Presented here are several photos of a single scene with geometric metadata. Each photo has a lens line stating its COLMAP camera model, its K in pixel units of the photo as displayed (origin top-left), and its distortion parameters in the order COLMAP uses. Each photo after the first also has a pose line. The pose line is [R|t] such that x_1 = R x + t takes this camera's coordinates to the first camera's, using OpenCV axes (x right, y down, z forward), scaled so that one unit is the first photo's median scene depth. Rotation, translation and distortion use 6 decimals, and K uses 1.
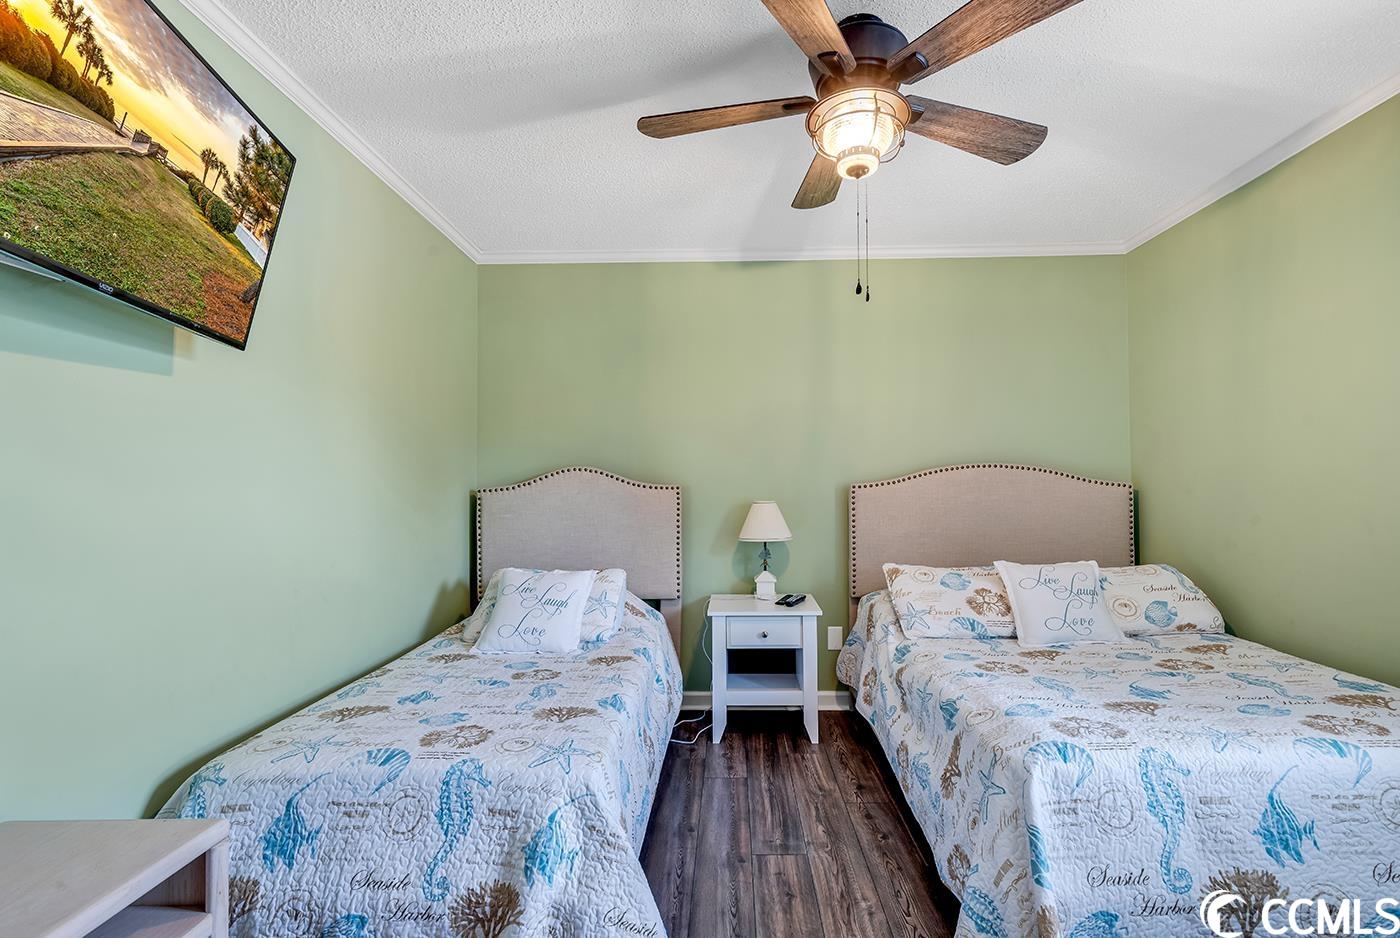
lens RADIAL K [[594.5, 0, 686.0], [0, 594.5, 478.0], [0, 0, 1]] dist [0.005204, -0.000531]
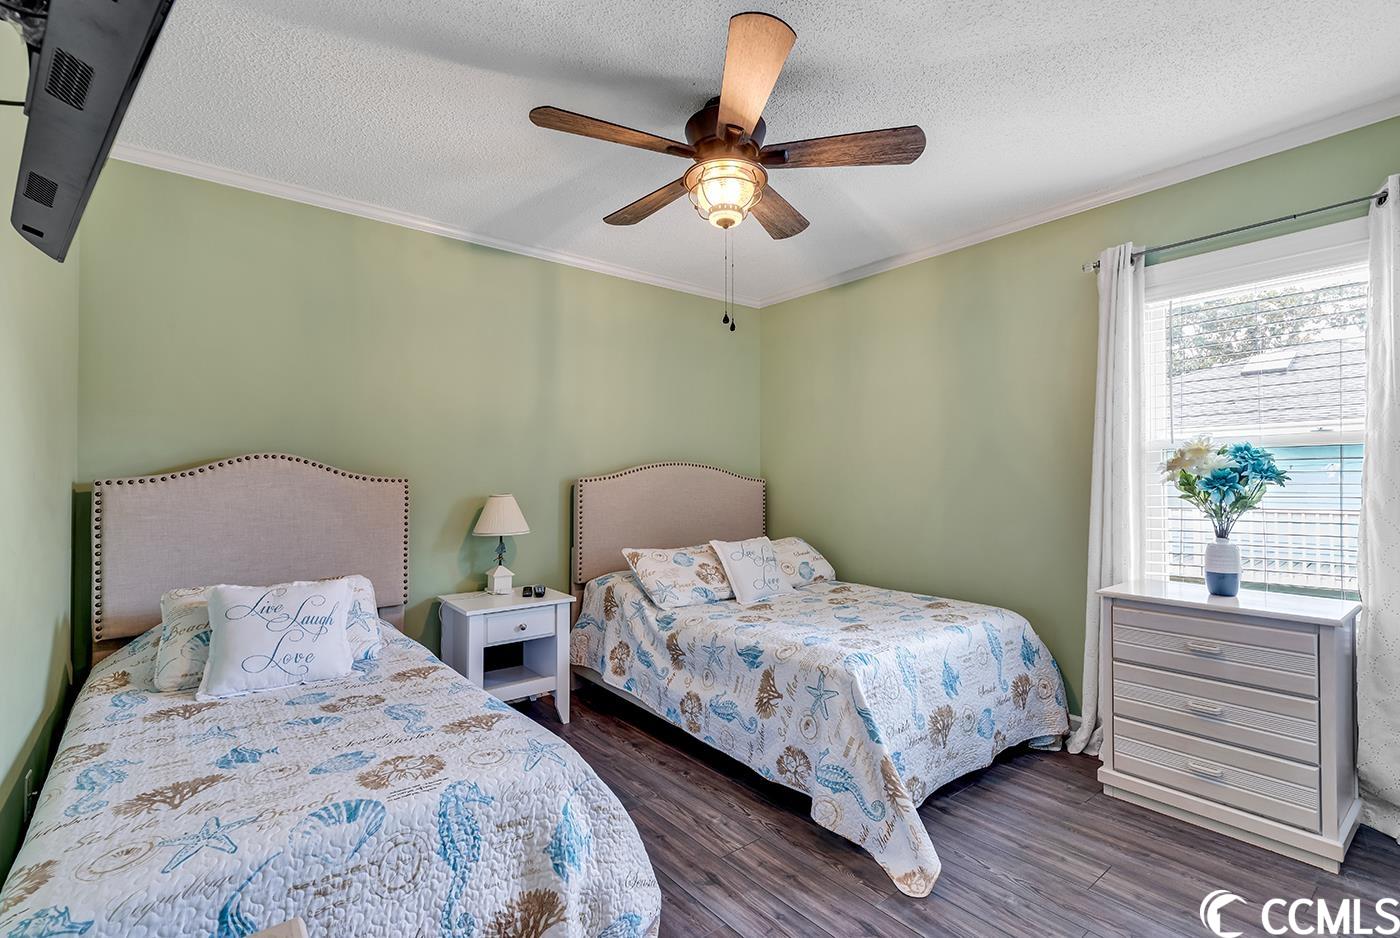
lens RADIAL K [[594.5, 0, 686.0], [0, 594.5, 478.0], [0, 0, 1]] dist [0.005204, -0.000531]
pose [[0.796985, 0.009192, 0.603929, -0.475763], [-0.015218, 0.999872, 0.004864, 0.003987], [-0.603807, -0.013067, 0.797024, 0.064426]]
